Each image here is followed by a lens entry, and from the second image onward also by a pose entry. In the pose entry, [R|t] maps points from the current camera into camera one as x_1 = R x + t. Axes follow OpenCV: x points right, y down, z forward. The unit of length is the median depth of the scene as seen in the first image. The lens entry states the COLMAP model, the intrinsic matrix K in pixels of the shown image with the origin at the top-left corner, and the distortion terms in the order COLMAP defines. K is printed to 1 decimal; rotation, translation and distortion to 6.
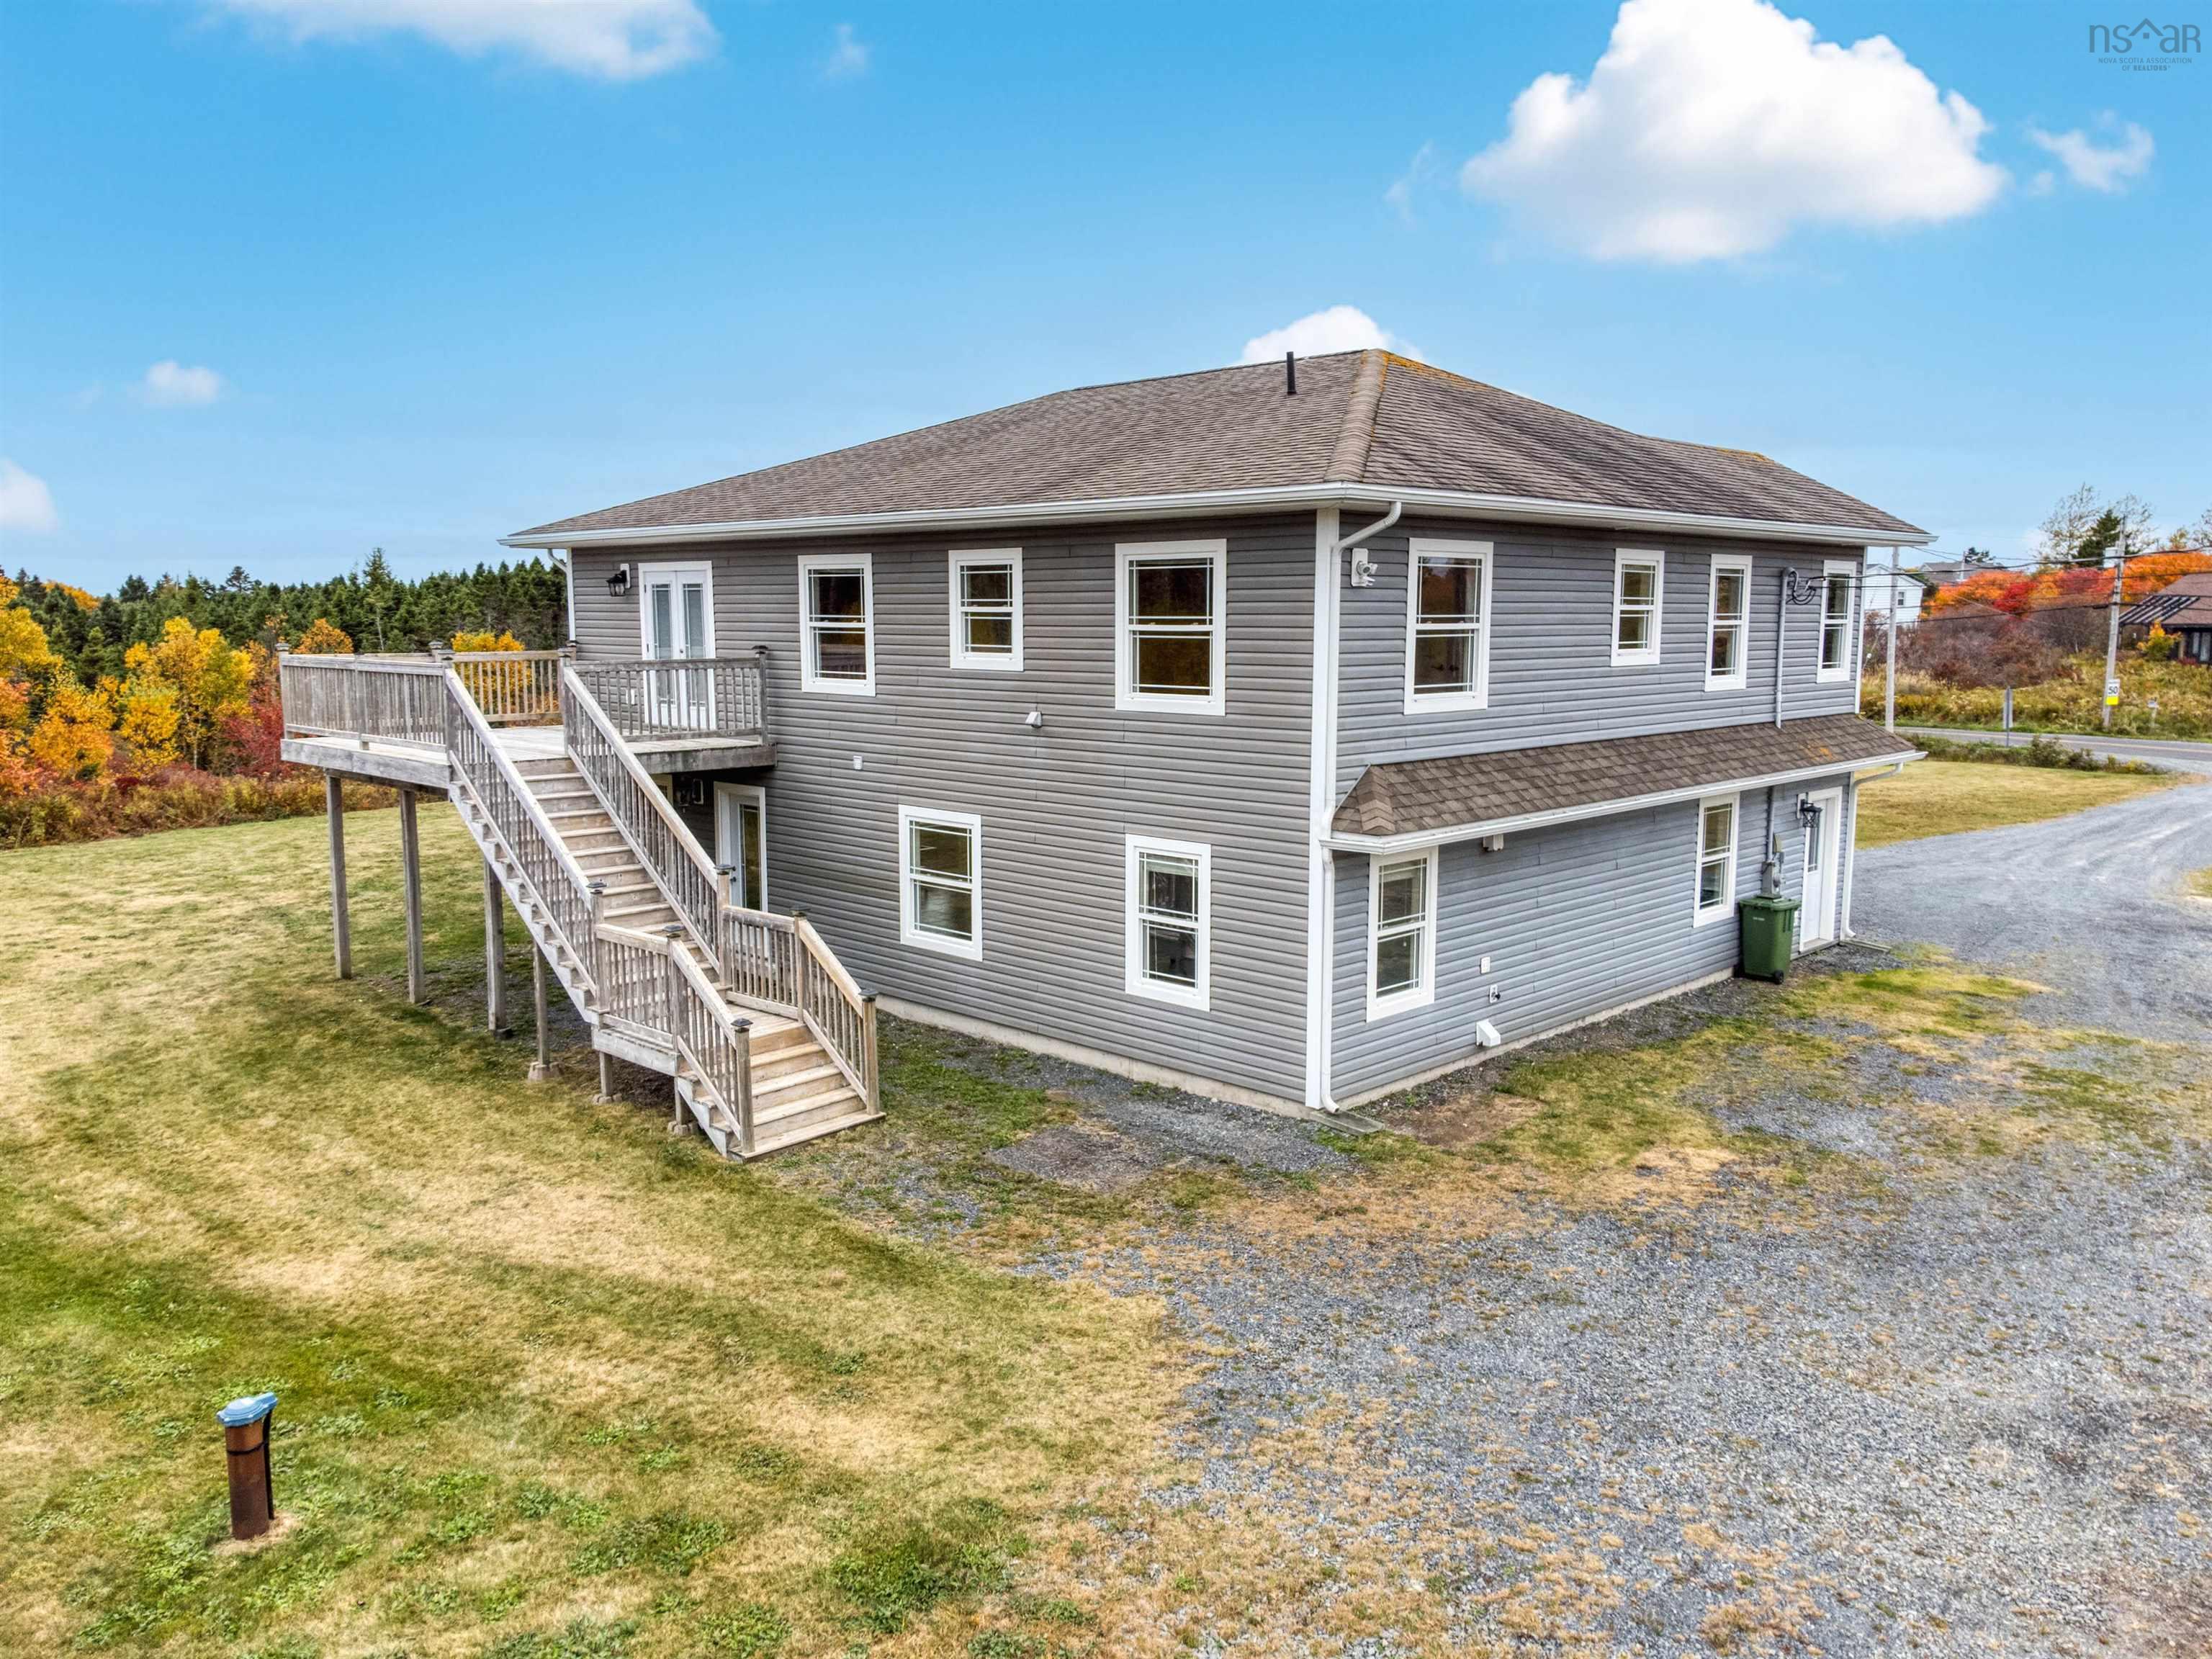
lens RADIAL K [[1703.1, 0, 1105.6], [0, 1703.1, 878.8], [0, 0, 1]] dist [0.007599, -0.001013]
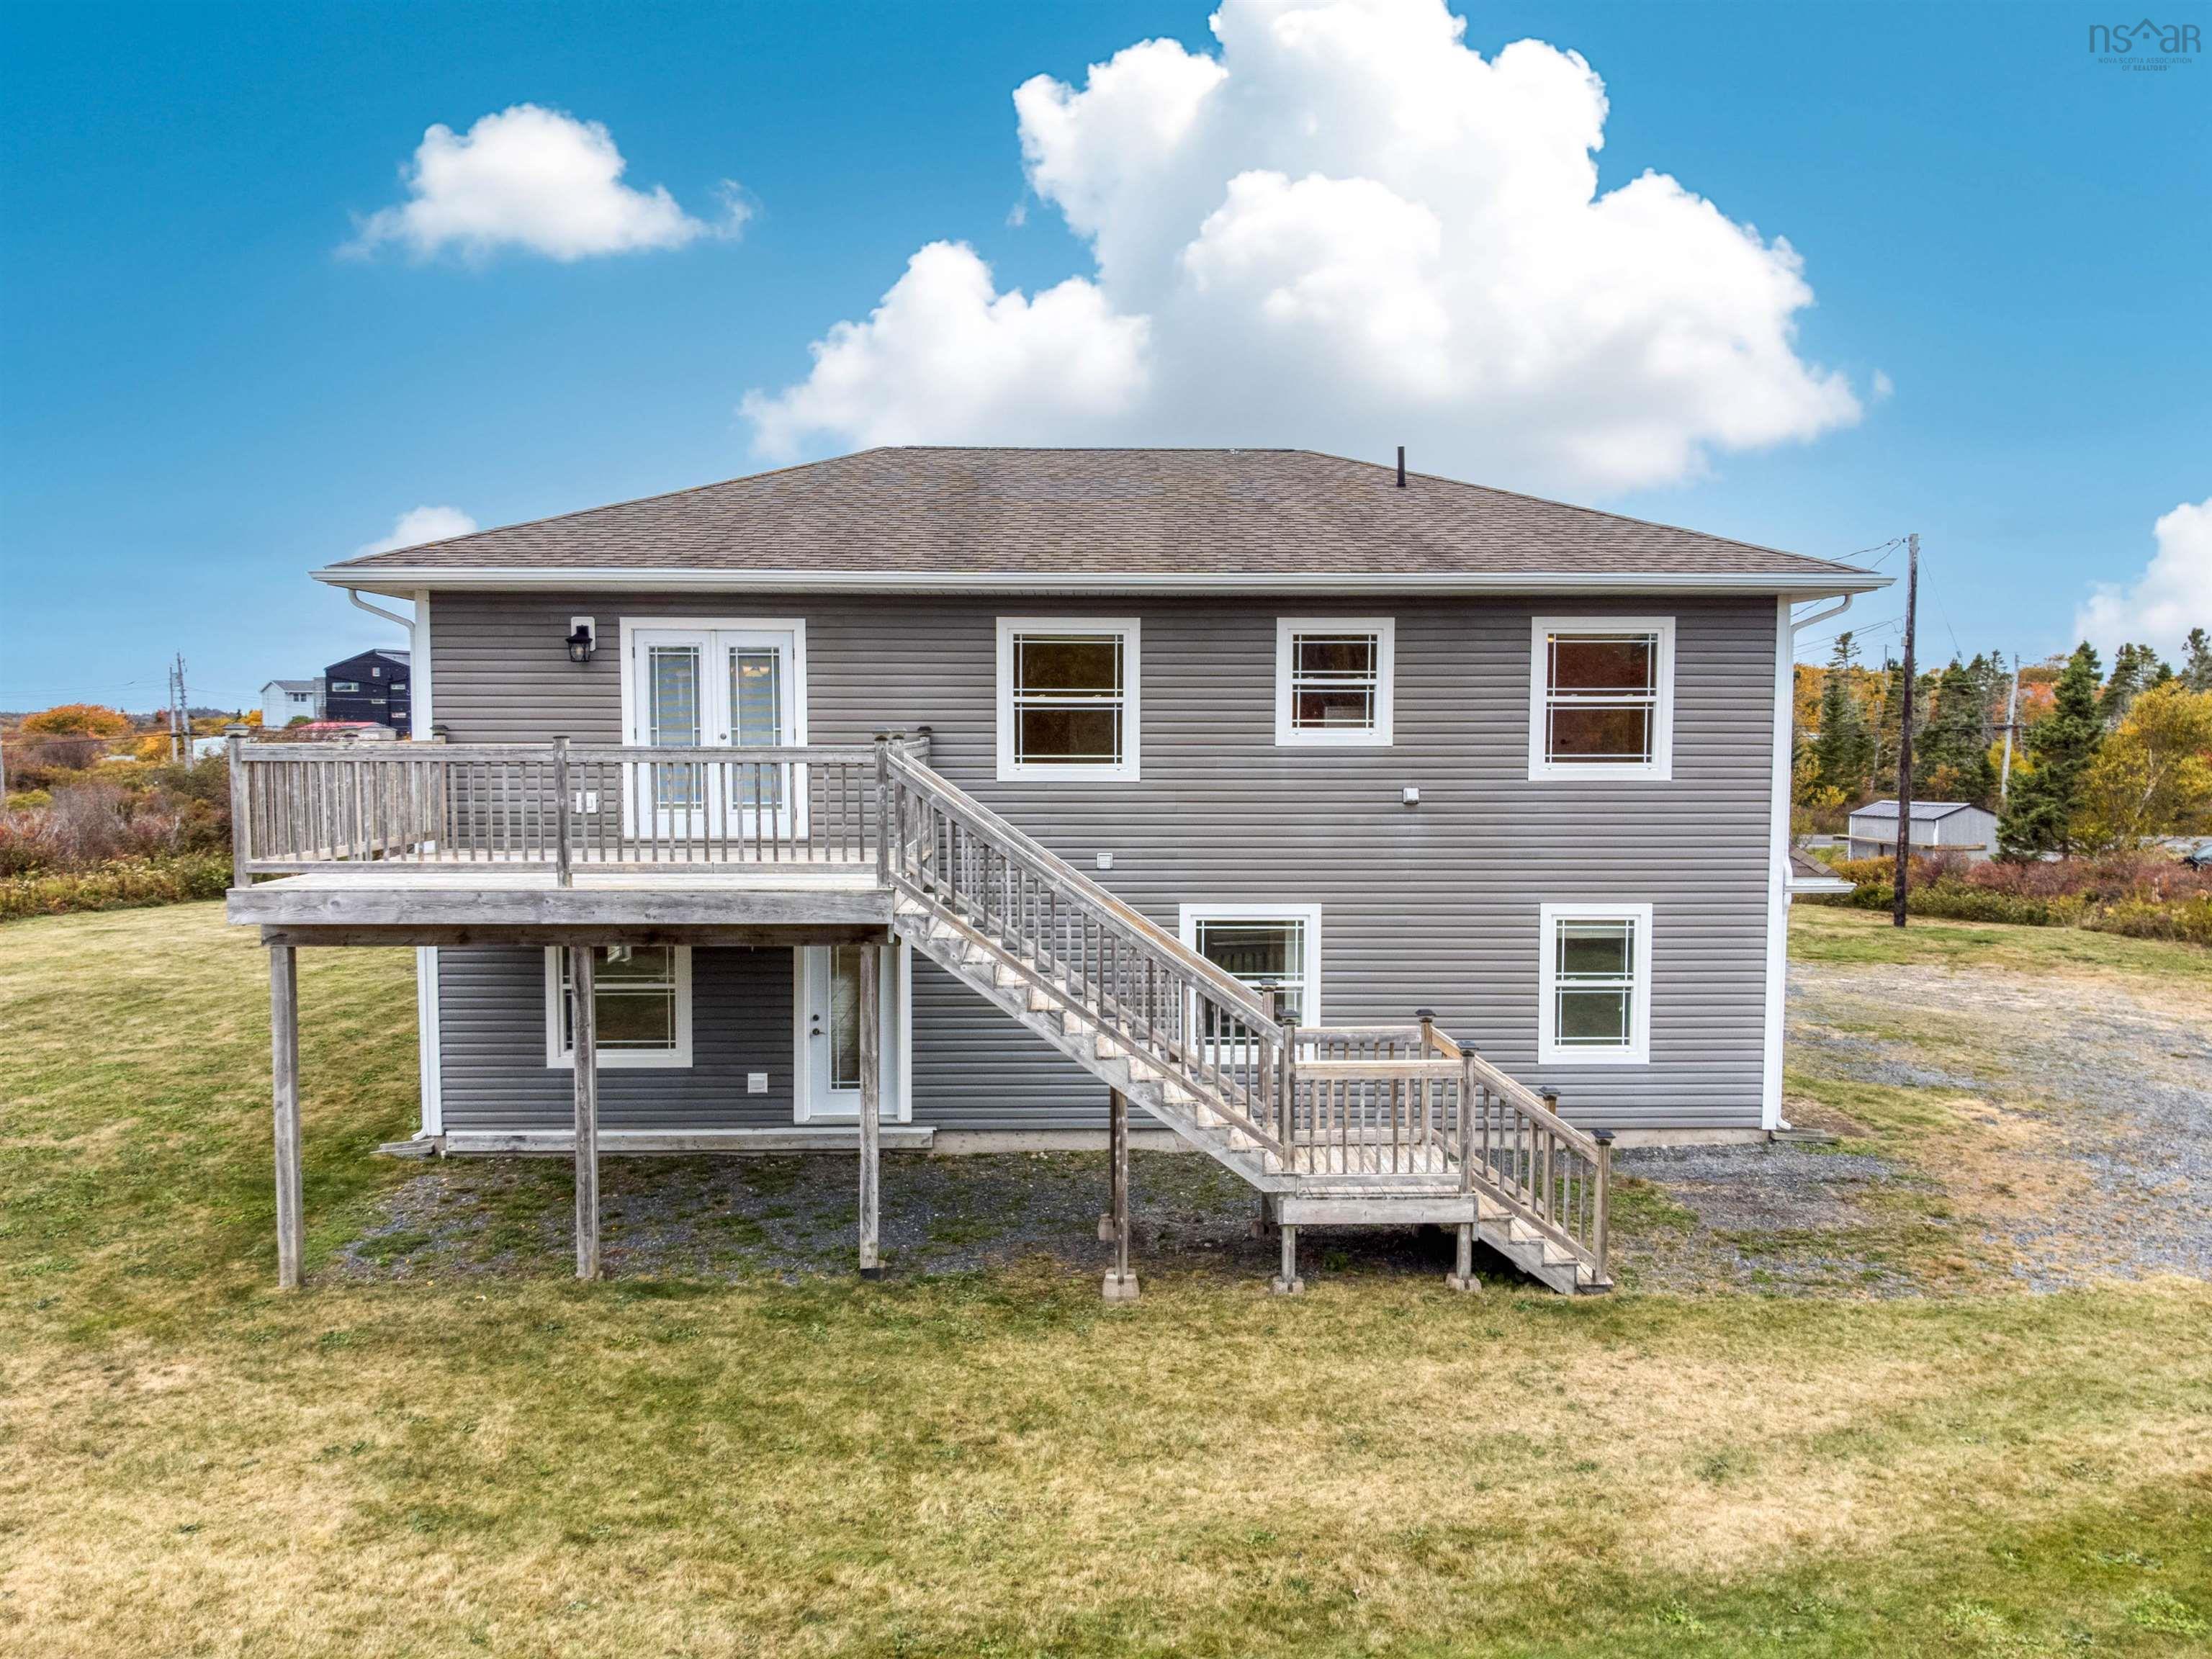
lens RADIAL K [[1729.3, 0, 1109.4], [0, 1729.3, 832.7], [0, 0, 1]] dist [0.001649, 0.000533]
pose [[0.685613, -0.048781, 0.726330, -0.891950], [0.113143, 0.992768, -0.040126, -0.055067], [-0.719120, 0.109690, 0.686174, 0.473698]]
